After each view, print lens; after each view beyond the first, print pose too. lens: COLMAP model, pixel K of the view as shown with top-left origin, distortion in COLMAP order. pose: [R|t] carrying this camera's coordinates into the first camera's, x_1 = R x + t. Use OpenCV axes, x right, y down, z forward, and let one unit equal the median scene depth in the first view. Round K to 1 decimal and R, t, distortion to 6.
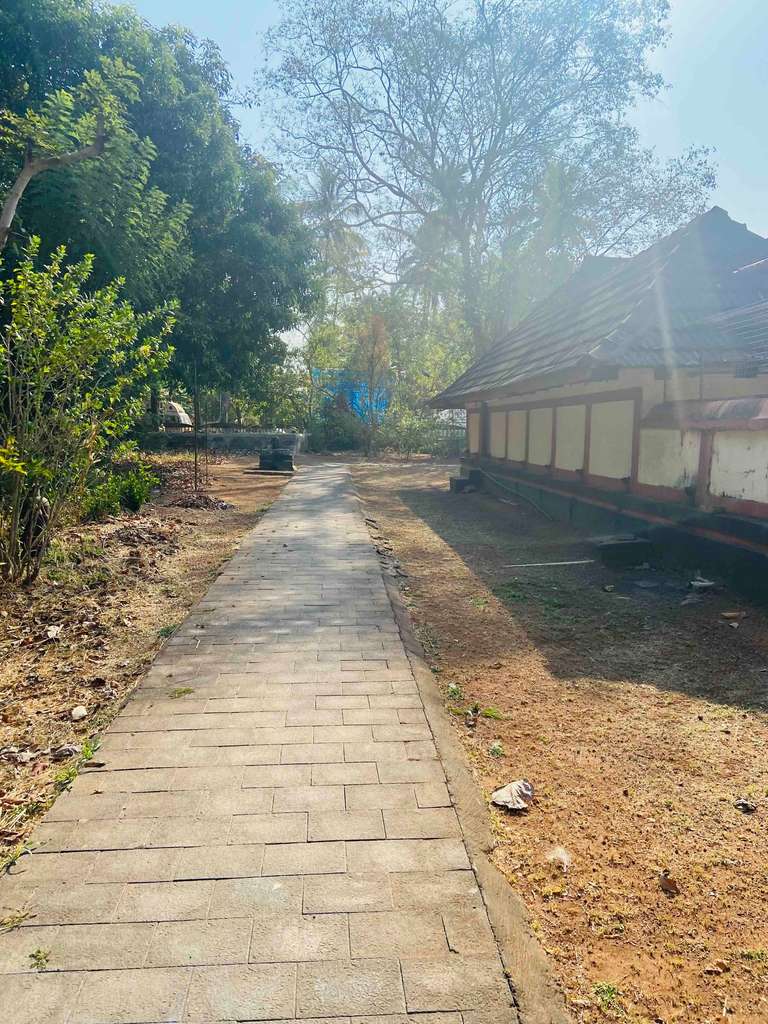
lens RADIAL K [[774.5, 0, 378.8], [0, 774.5, 511.0], [0, 0, 1]] dist [0.088682, -0.081003]
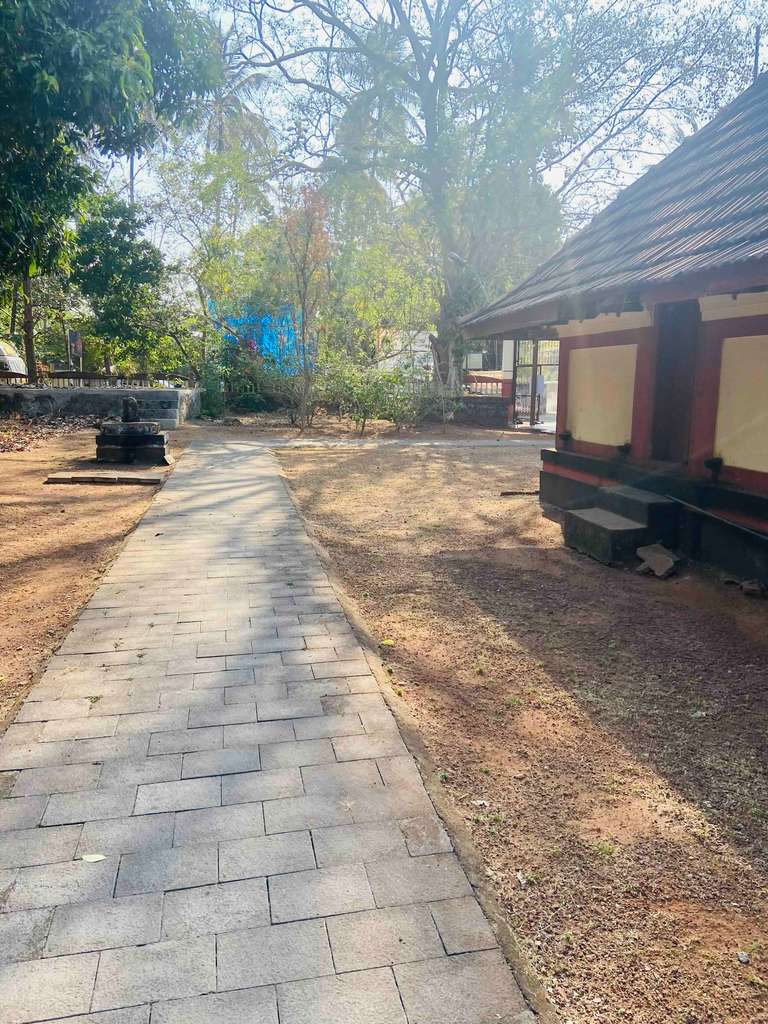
lens RADIAL K [[774.5, 0, 387.2], [0, 774.5, 513.2], [0, 0, 1]] dist [0.088682, -0.081003]
pose [[0.991028, -0.022405, 0.131766, -0.023562], [0.013969, 0.997814, 0.064599, -0.034899], [-0.132925, -0.062179, 0.989174, 0.317181]]
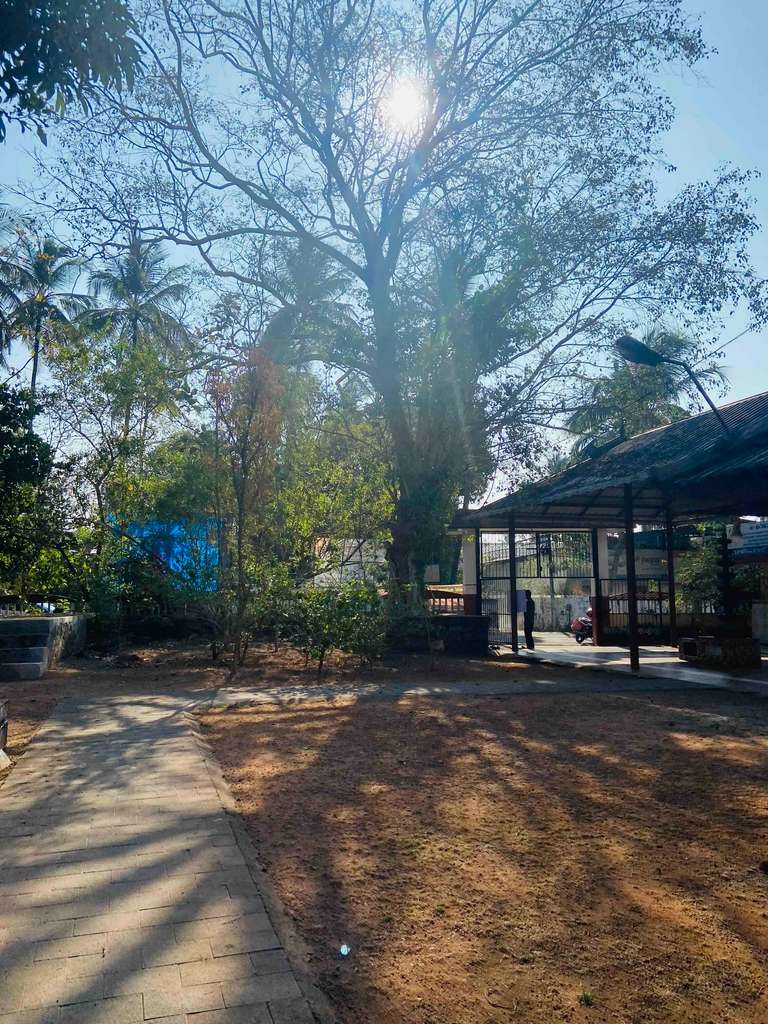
lens RADIAL K [[774.5, 0, 384.3], [0, 774.5, 518.2], [0, 0, 1]] dist [0.088682, -0.081003]
pose [[0.968413, 0.011128, 0.249104, -0.033481], [0.039735, 0.979351, -0.198225, -0.053484], [-0.246166, 0.201862, 0.947974, 0.472704]]
